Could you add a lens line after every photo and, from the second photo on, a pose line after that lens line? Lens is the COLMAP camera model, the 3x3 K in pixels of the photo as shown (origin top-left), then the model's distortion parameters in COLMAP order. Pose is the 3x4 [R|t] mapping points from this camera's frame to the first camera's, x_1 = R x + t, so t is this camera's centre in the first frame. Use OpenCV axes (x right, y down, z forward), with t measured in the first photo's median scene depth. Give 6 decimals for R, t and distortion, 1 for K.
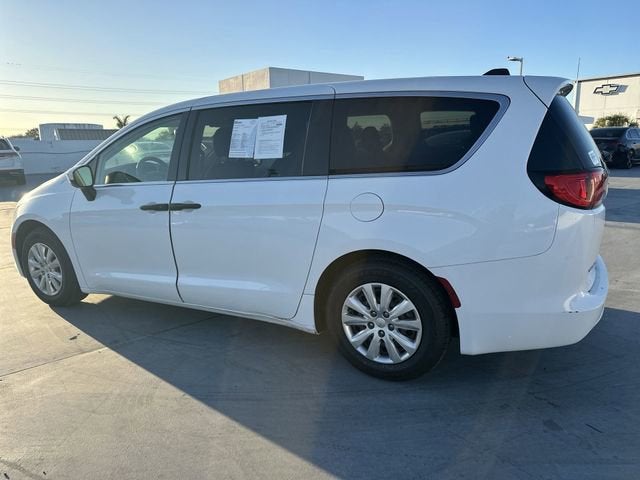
lens RADIAL K [[447.1, 0, 324.3], [0, 447.1, 239.5], [0, 0, 1]] dist [0.043922, -0.050996]
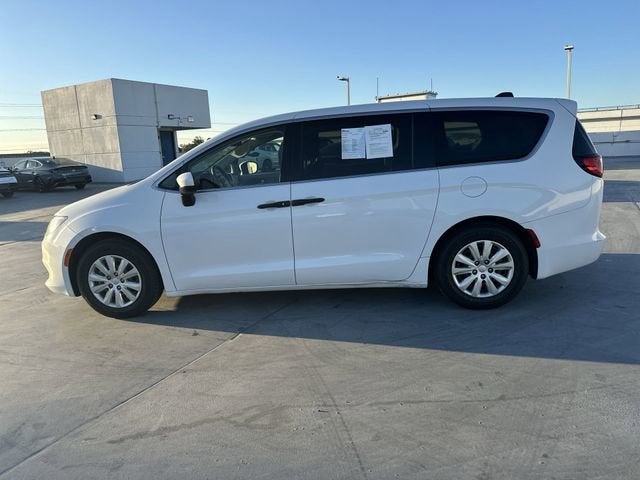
lens RADIAL K [[447.1, 0, 318.0], [0, 447.1, 240.7], [0, 0, 1]] dist [0.043922, -0.050996]
pose [[0.924574, -0.100246, 0.367578, -0.810411], [0.109839, 0.993936, -0.005213, 0.044492], [-0.364826, 0.045194, 0.929978, -0.127332]]
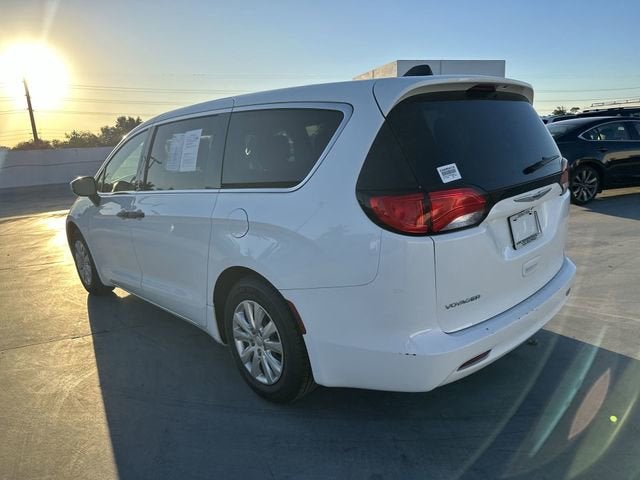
lens RADIAL K [[447.1, 0, 330.8], [0, 447.1, 245.2], [0, 0, 1]] dist [0.043922, -0.050996]
pose [[0.949044, 0.039589, -0.312647, 0.534623], [-0.031328, 0.999016, 0.031403, -0.055122], [0.313583, -0.020009, 0.949350, 0.117140]]
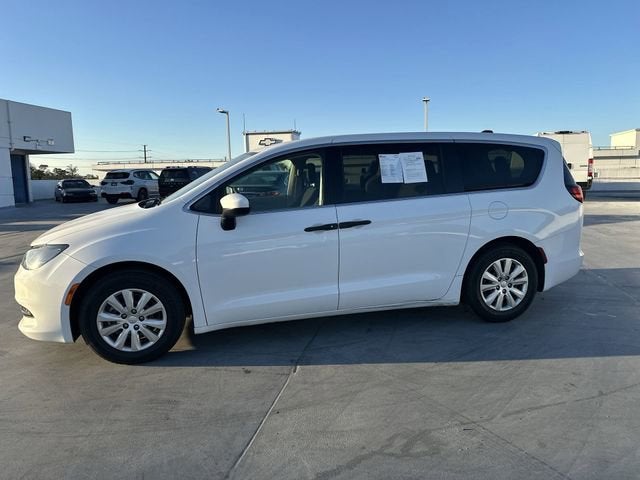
lens RADIAL K [[447.1, 0, 318.0], [0, 447.1, 236.3], [0, 0, 1]] dist [0.043922, -0.050996]
pose [[0.762219, -0.079869, 0.642374, -1.272964], [0.143633, 0.988489, -0.047527, 0.001500], [-0.631183, 0.128492, 0.764917, 0.173328]]
